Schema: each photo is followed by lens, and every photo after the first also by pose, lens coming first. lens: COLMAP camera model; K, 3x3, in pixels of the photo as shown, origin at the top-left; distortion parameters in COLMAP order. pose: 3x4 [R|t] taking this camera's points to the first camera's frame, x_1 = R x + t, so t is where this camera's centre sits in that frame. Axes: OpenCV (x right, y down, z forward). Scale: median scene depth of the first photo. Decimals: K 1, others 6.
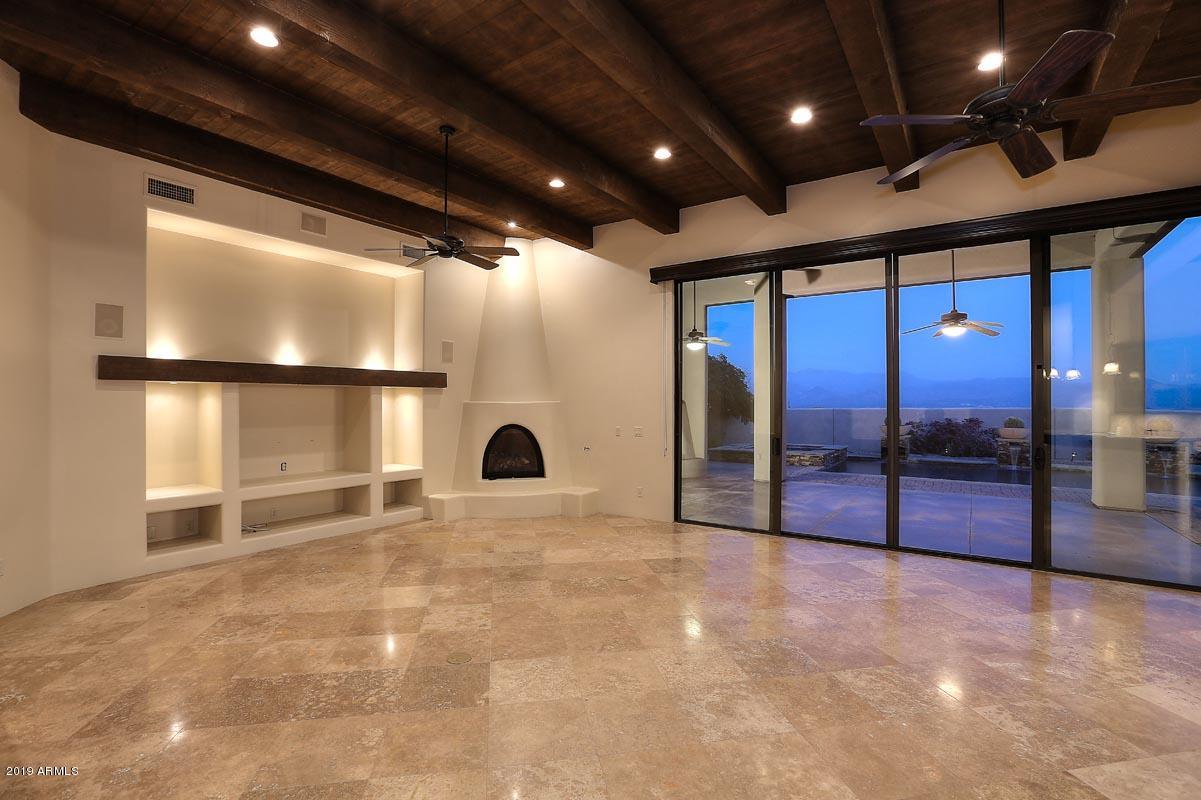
lens RADIAL K [[549.8, 0, 600.5], [0, 549.8, 400.0], [0, 0, 1]] dist [-0.046798, 0.011449]
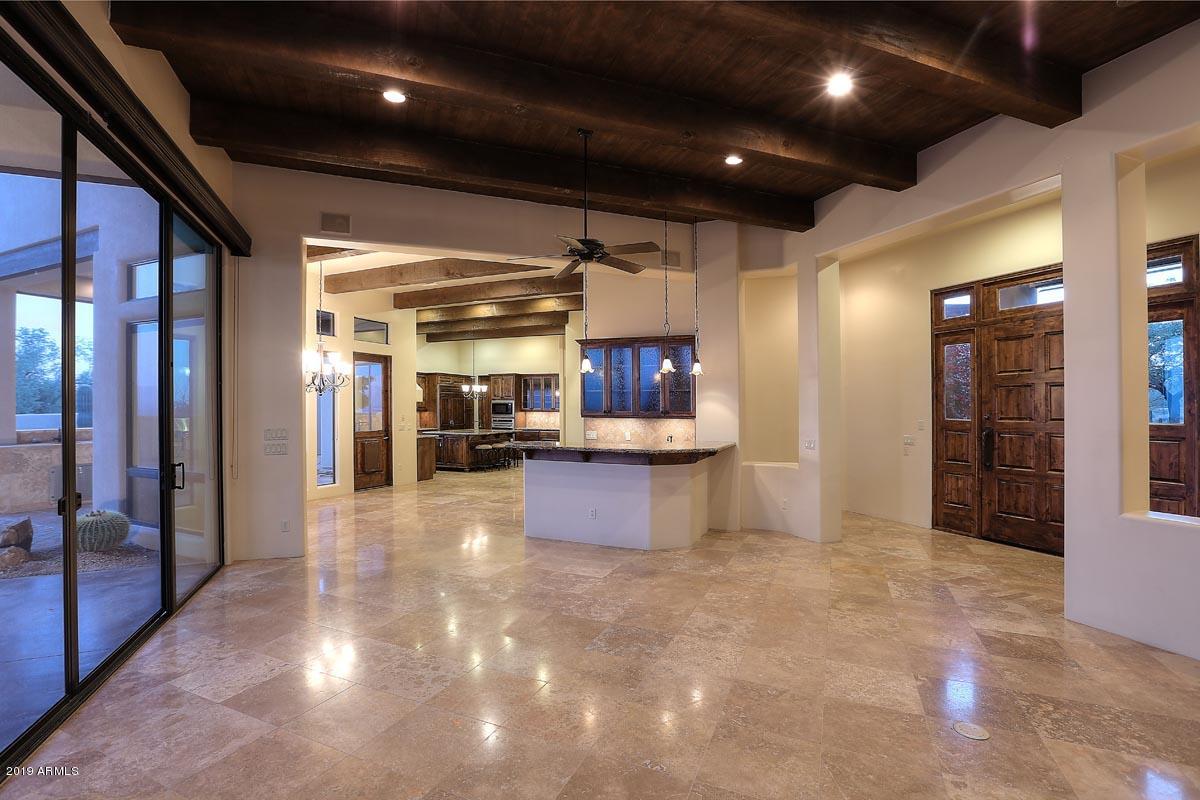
lens RADIAL K [[549.3, 0, 600.0], [0, 549.3, 400.0], [0, 0, 1]] dist [-0.046798, 0.011449]
pose [[-0.828395, 0.006451, 0.560106, -0.263133], [-0.003819, 0.999845, -0.017164, 0.008377], [-0.560131, -0.016358, -0.828243, 2.059945]]
